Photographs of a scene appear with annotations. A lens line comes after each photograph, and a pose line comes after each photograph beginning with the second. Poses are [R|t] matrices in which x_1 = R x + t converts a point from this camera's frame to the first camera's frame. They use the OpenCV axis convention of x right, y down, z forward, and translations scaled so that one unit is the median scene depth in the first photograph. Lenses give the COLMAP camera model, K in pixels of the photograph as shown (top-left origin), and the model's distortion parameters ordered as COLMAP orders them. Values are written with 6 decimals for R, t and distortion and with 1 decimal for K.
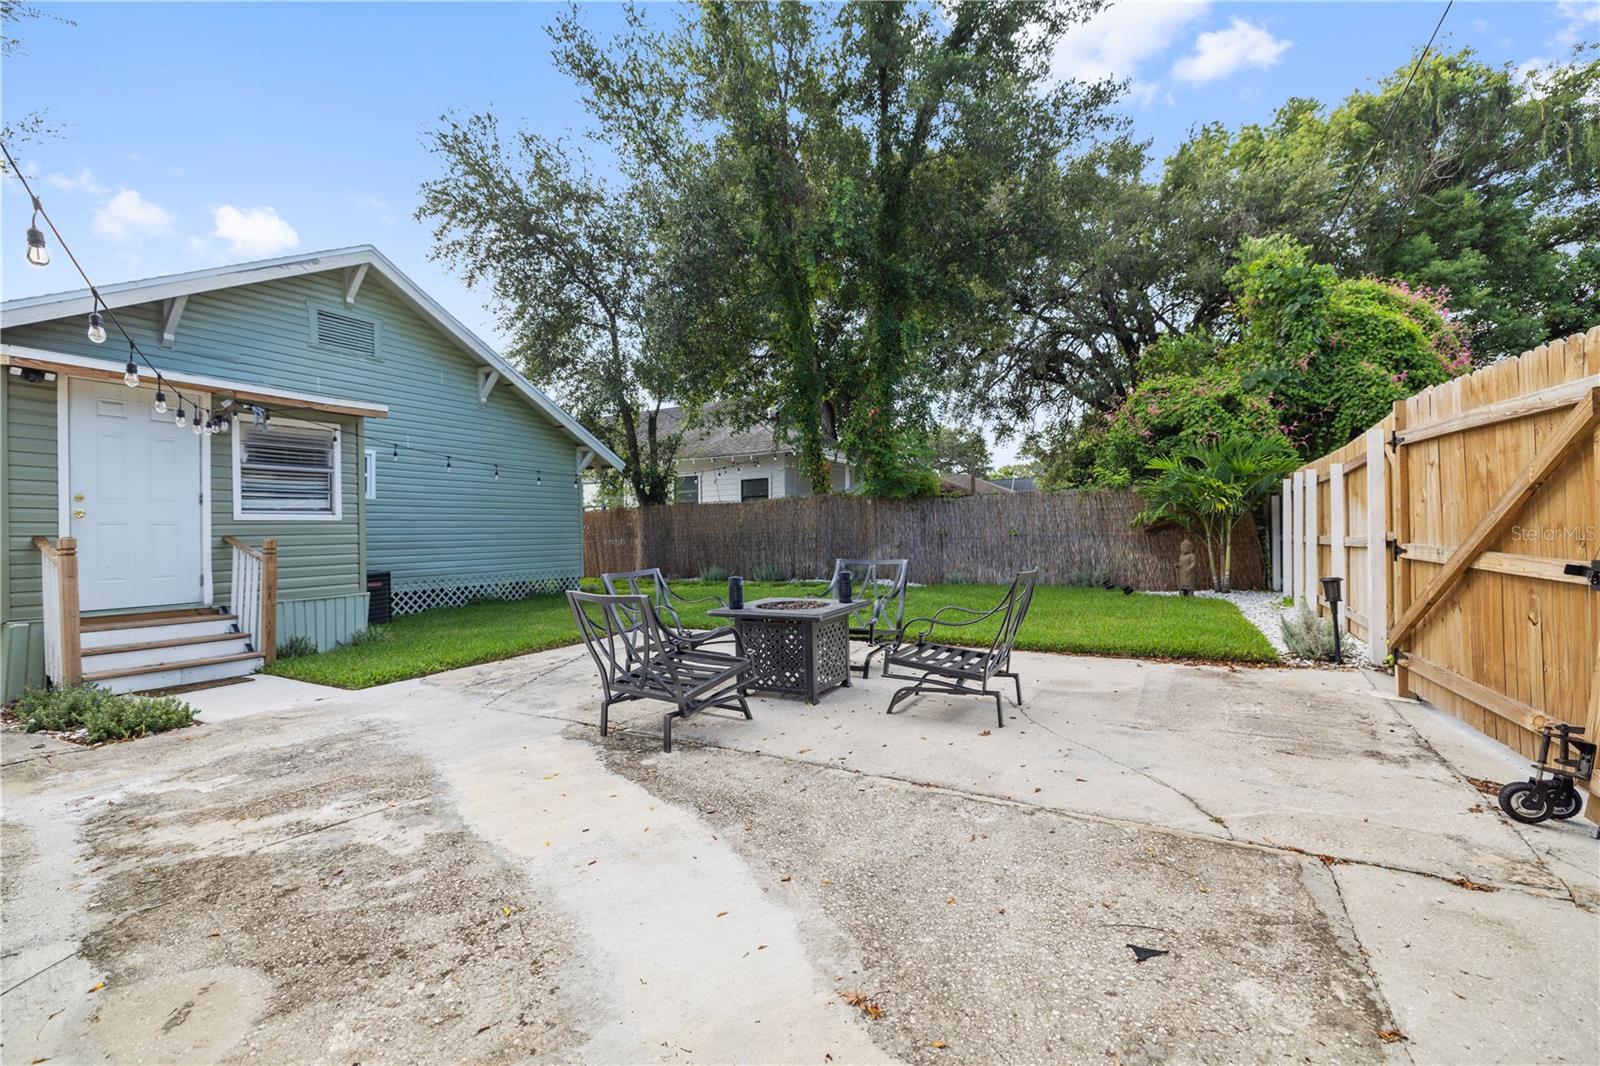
lens RADIAL K [[707.3, 0, 798.7], [0, 707.3, 535.9], [0, 0, 1]] dist [-0.000391, 0.000110]
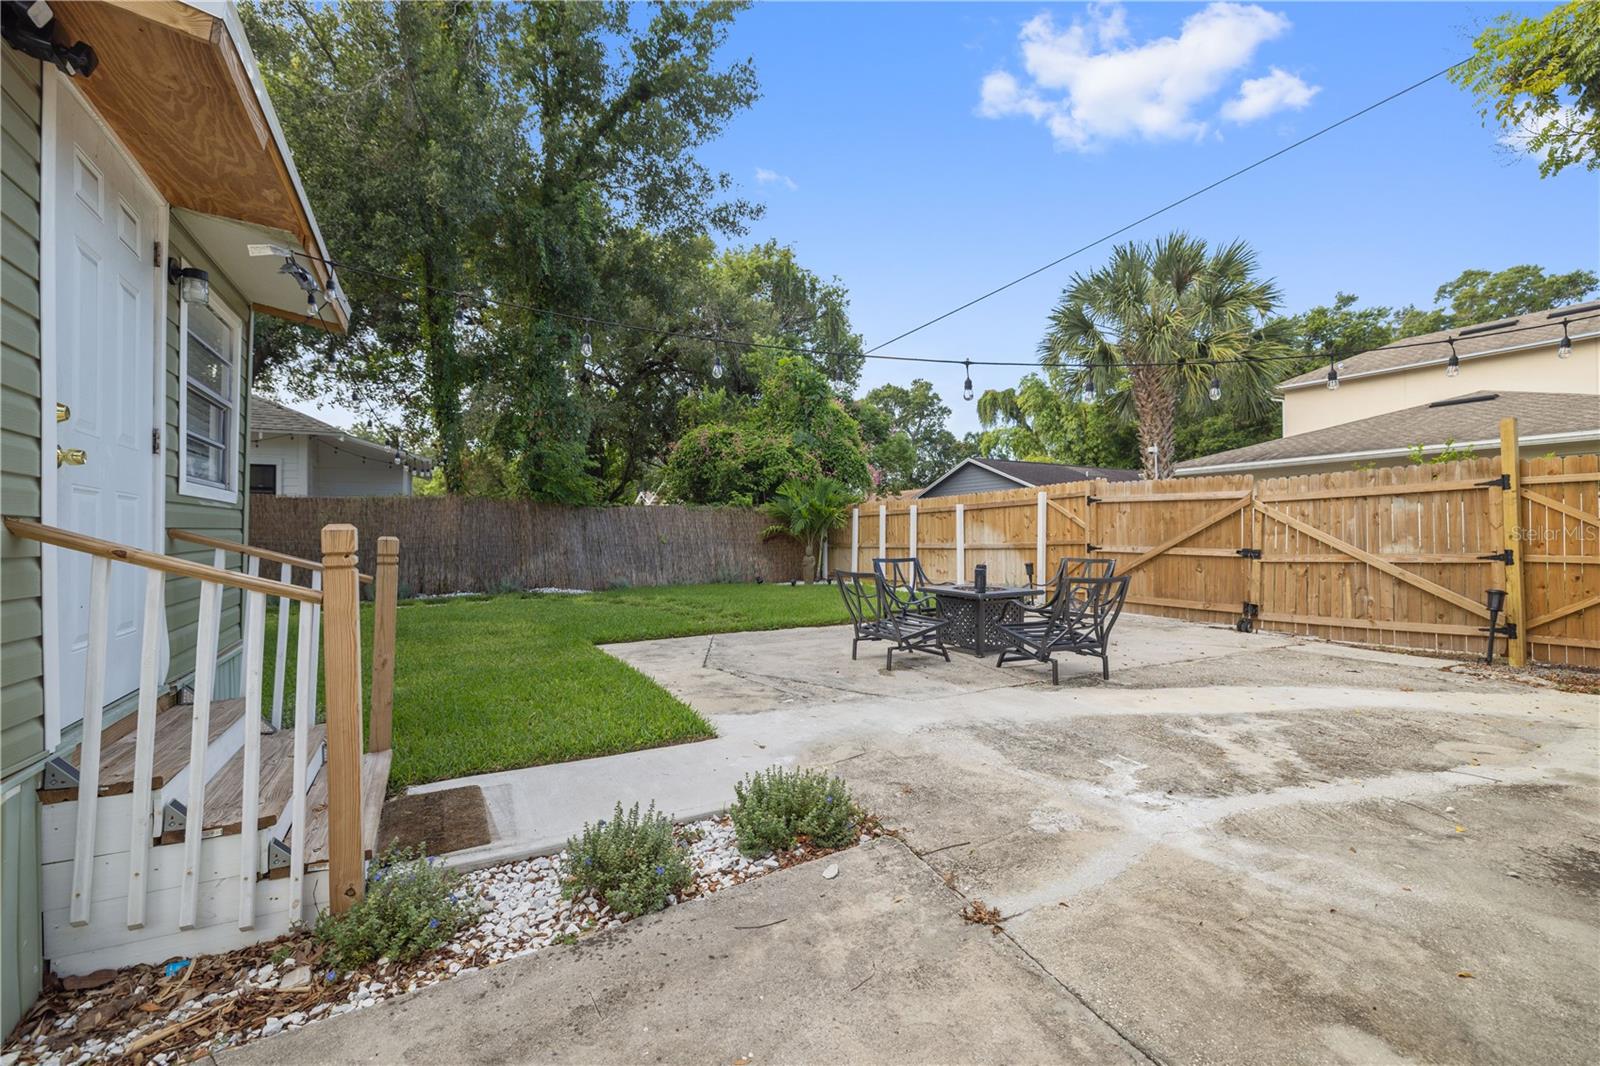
lens RADIAL K [[681.7, 0, 793.8], [0, 681.7, 525.5], [0, 0, 1]] dist [-0.000198, 0.000085]
pose [[0.519641, 0.026801, 0.853964, -0.865082], [0.001093, 0.999486, -0.032033, 0.010713], [-0.854384, 0.017579, 0.519345, 0.390583]]
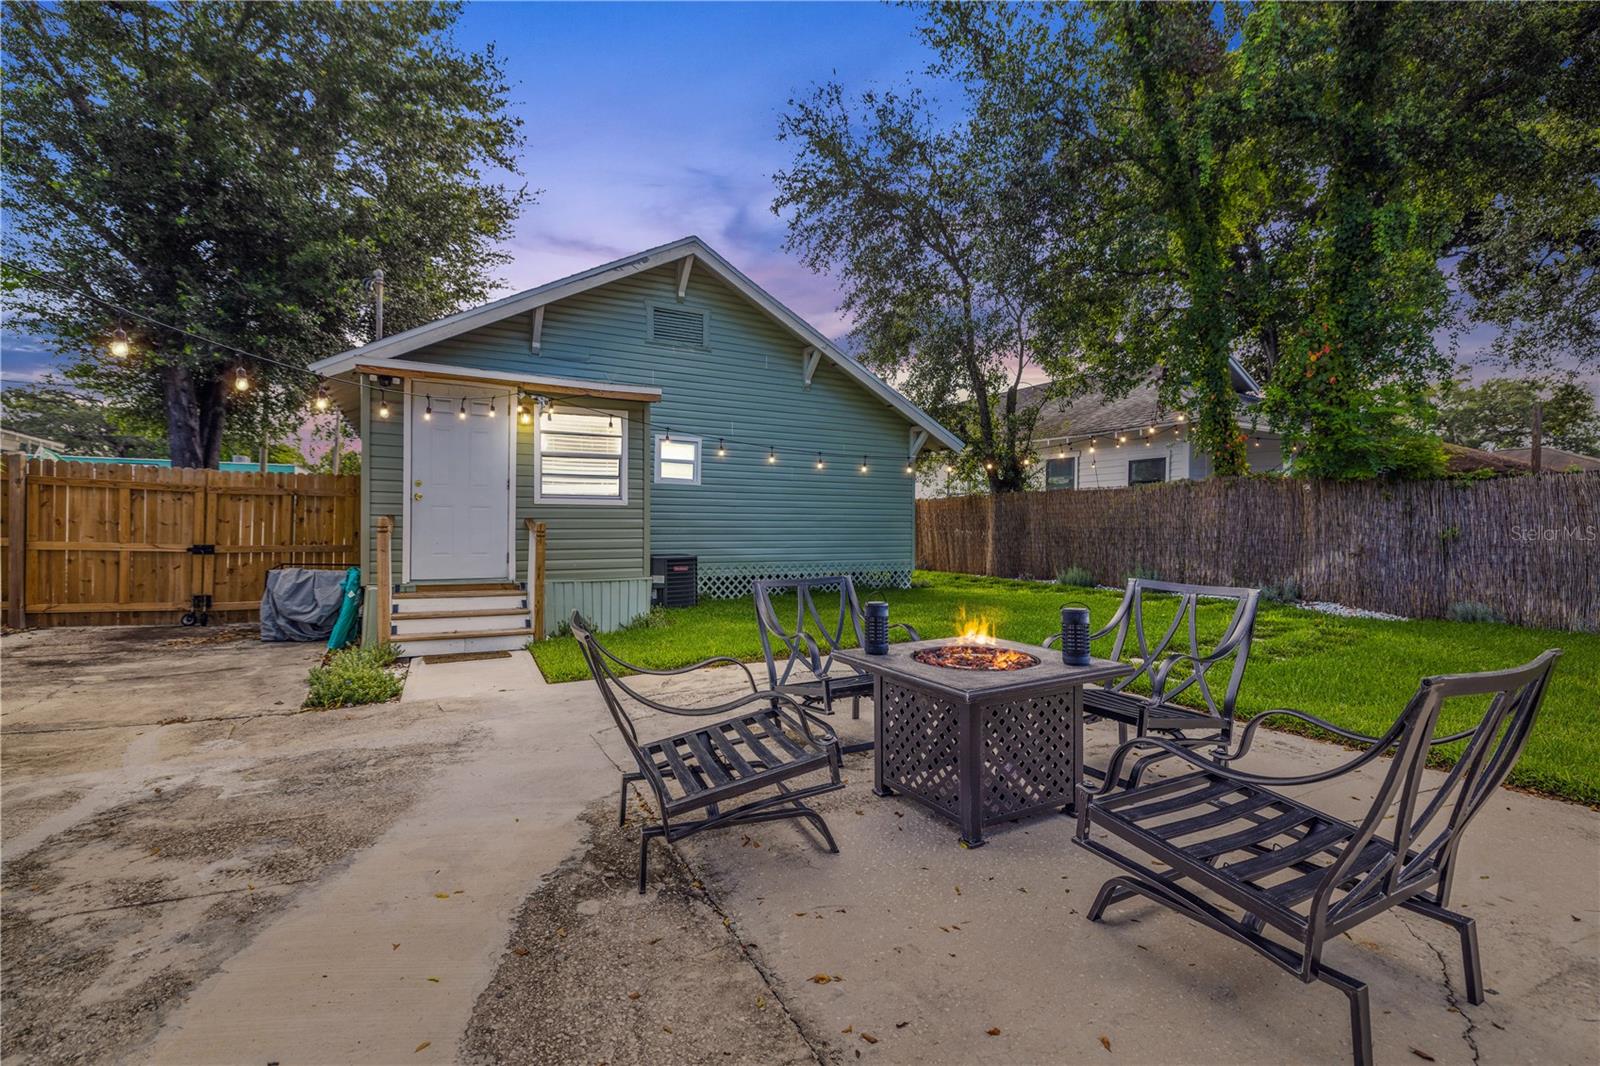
lens RADIAL K [[715.1, 0, 793.7], [0, 715.1, 530.1], [0, 0, 1]] dist [0.003657, 0.000334]
pose [[0.833126, 0.030668, -0.552232, 0.122877], [-0.026076, 0.999529, 0.016168, -0.008862], [0.552468, 0.000930, 0.833534, 0.271322]]
